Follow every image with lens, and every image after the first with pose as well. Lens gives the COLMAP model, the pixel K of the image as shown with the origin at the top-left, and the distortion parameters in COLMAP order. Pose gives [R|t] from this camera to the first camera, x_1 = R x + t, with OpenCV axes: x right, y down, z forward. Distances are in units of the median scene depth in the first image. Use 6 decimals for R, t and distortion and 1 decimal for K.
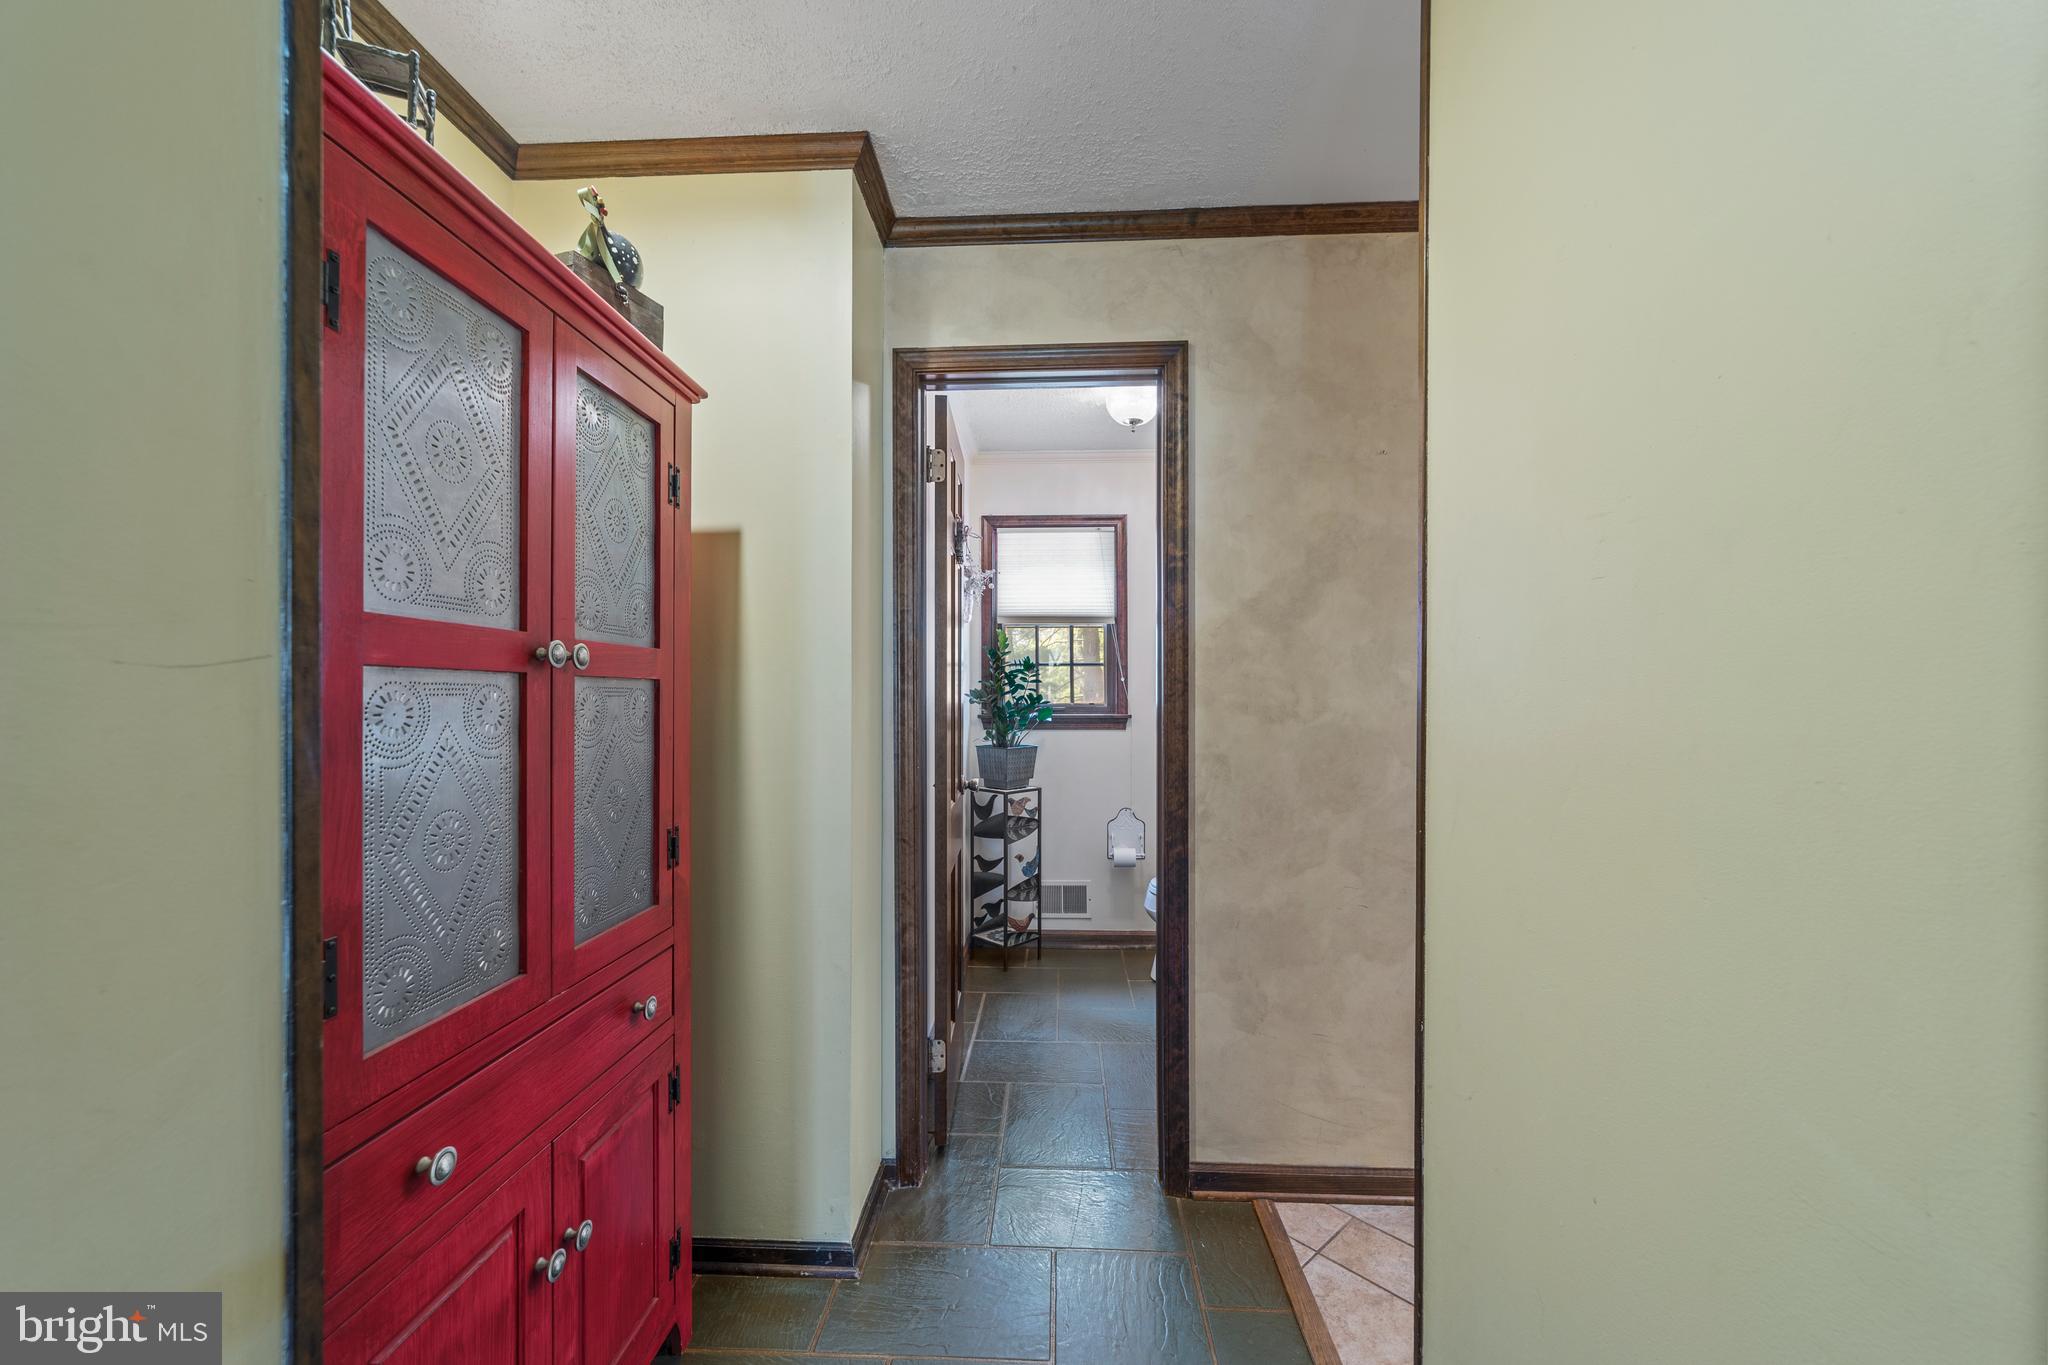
lens RADIAL K [[780.0, 0, 1021.9], [0, 780.0, 694.8], [0, 0, 1]] dist [0.000756, 0.000008]
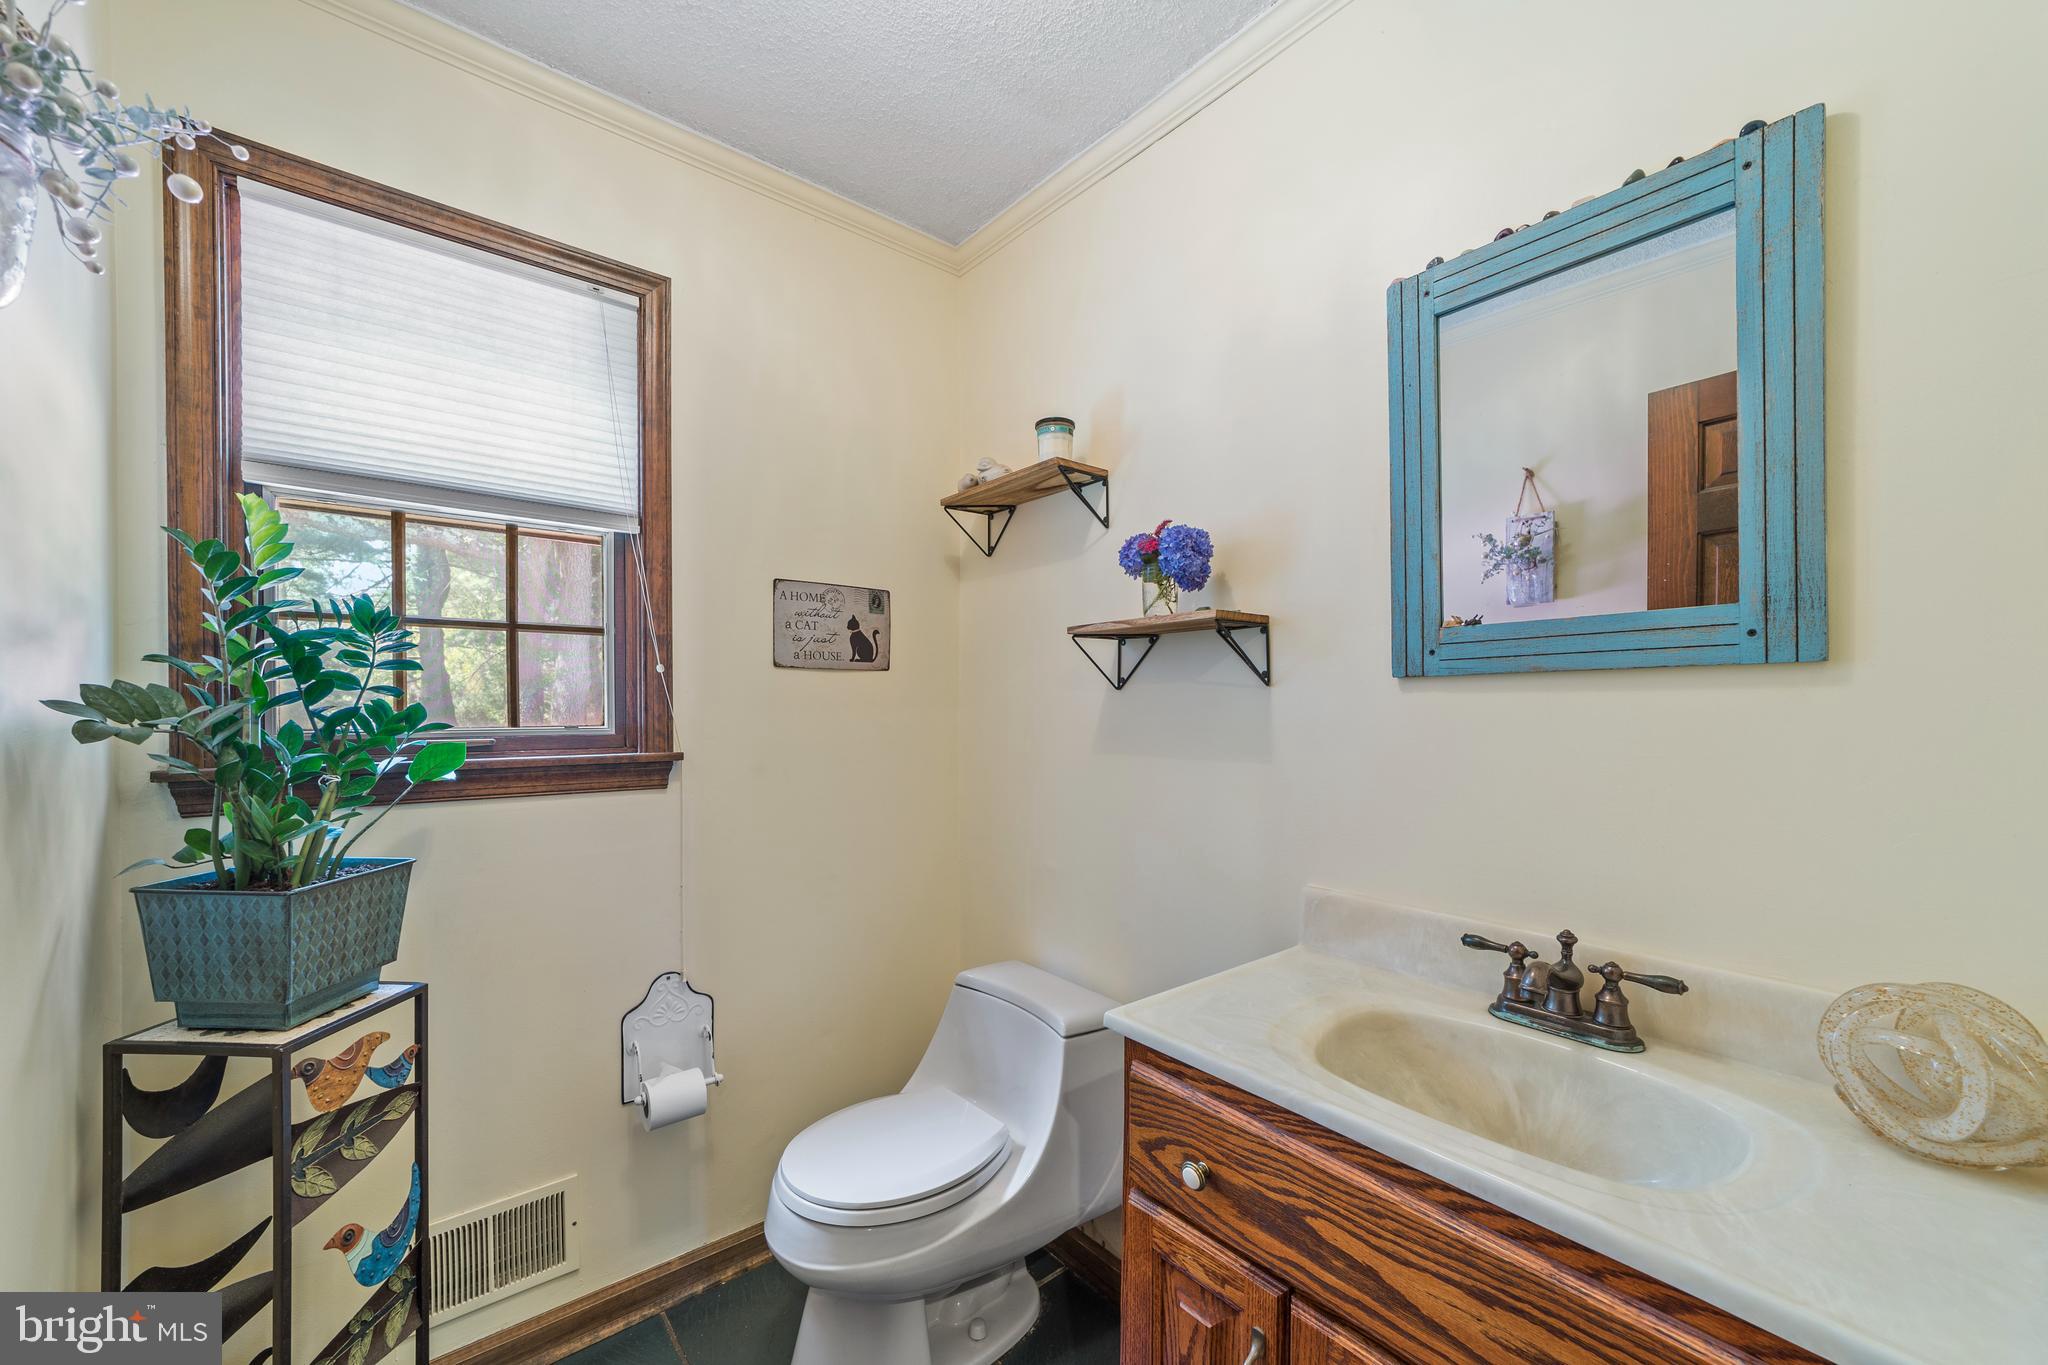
lens RADIAL K [[780.0, 0, 1013.1], [0, 780.0, 715.0], [0, 0, 1]] dist [0.000756, 0.000008]
pose [[0.741445, -0.004040, 0.671002, -0.012372], [-0.003626, 0.999943, 0.010028, -0.000039], [-0.671004, -0.009868, 0.741388, 0.566311]]
